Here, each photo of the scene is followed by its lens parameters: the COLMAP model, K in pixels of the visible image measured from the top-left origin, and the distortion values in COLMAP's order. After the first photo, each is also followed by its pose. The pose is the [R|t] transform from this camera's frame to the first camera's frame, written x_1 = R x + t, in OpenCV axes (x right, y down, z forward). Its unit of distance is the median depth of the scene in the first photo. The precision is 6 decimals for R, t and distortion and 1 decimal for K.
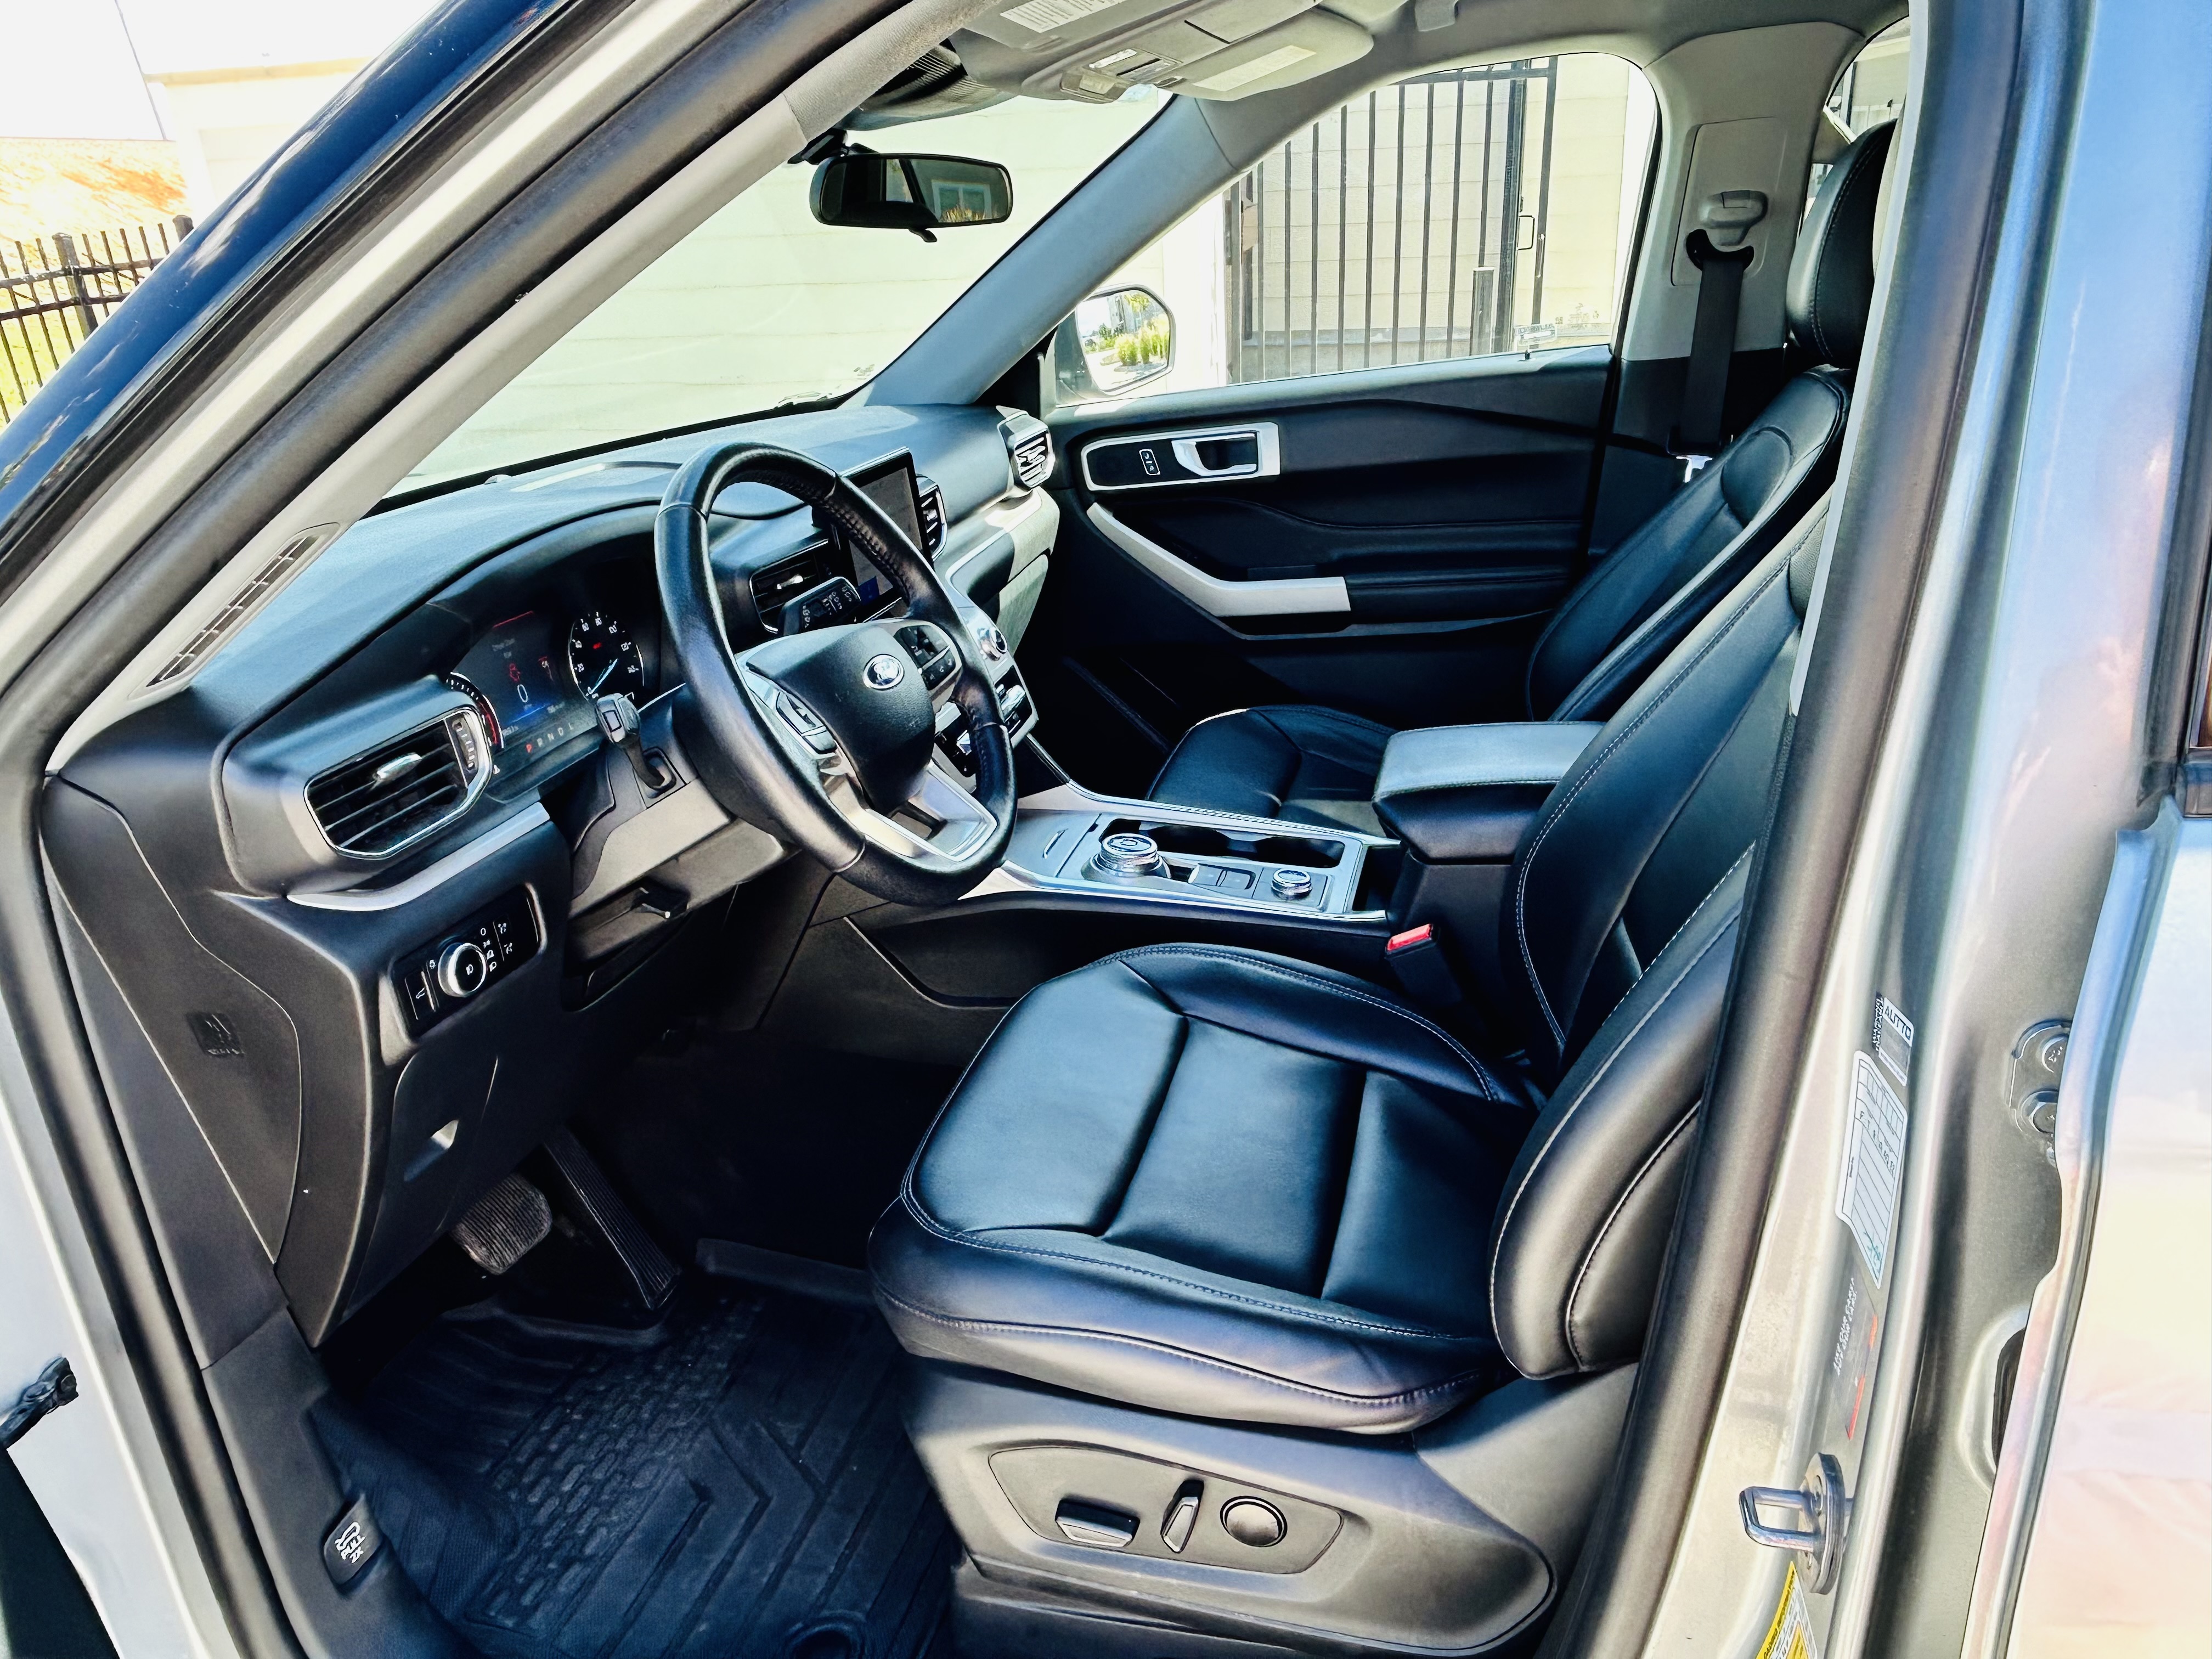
lens RADIAL K [[1543.3, 0, 1109.7], [0, 1543.3, 836.5], [0, 0, 1]] dist [-0.007472, -0.002053]
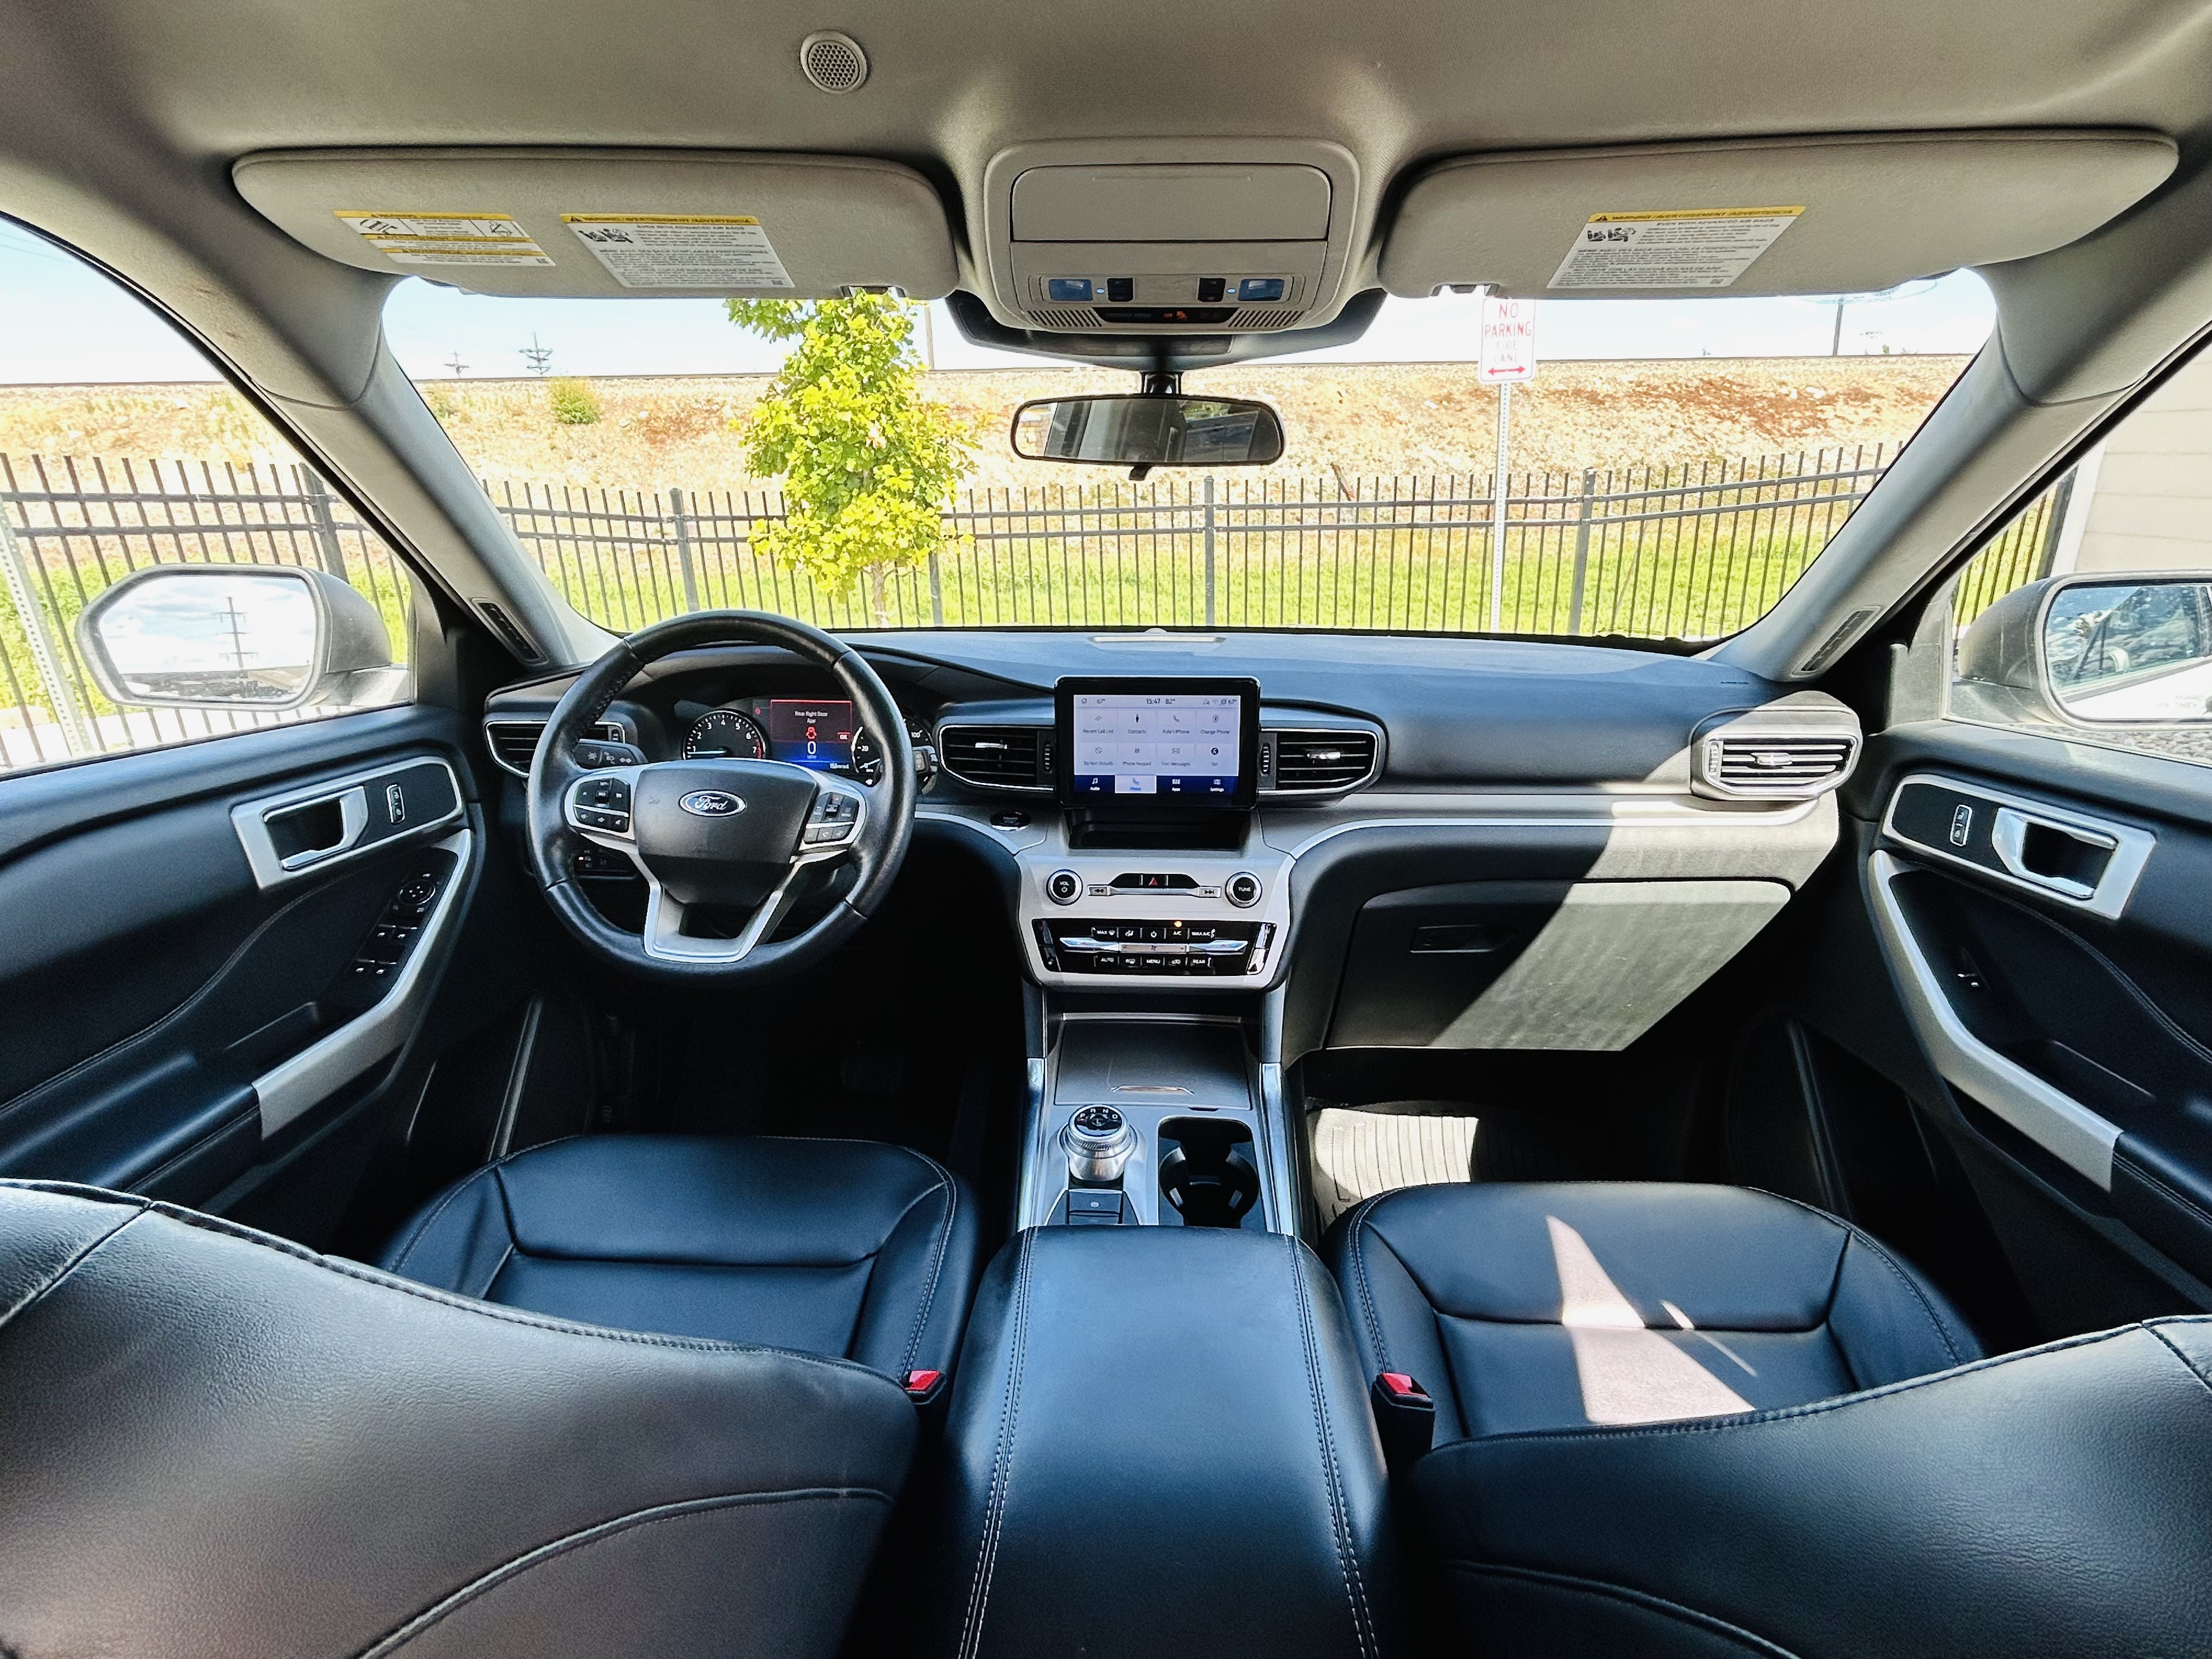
lens RADIAL K [[1102.0, 0, 1108.3], [0, 1102.0, 823.1], [0, 0, 1]] dist [0.000217, 0.000085]
pose [[0.209458, 0.352546, -0.912052, 0.390788], [-0.373500, 0.890862, 0.258578, -0.230429], [0.903673, 0.286490, 0.318274, 0.511214]]
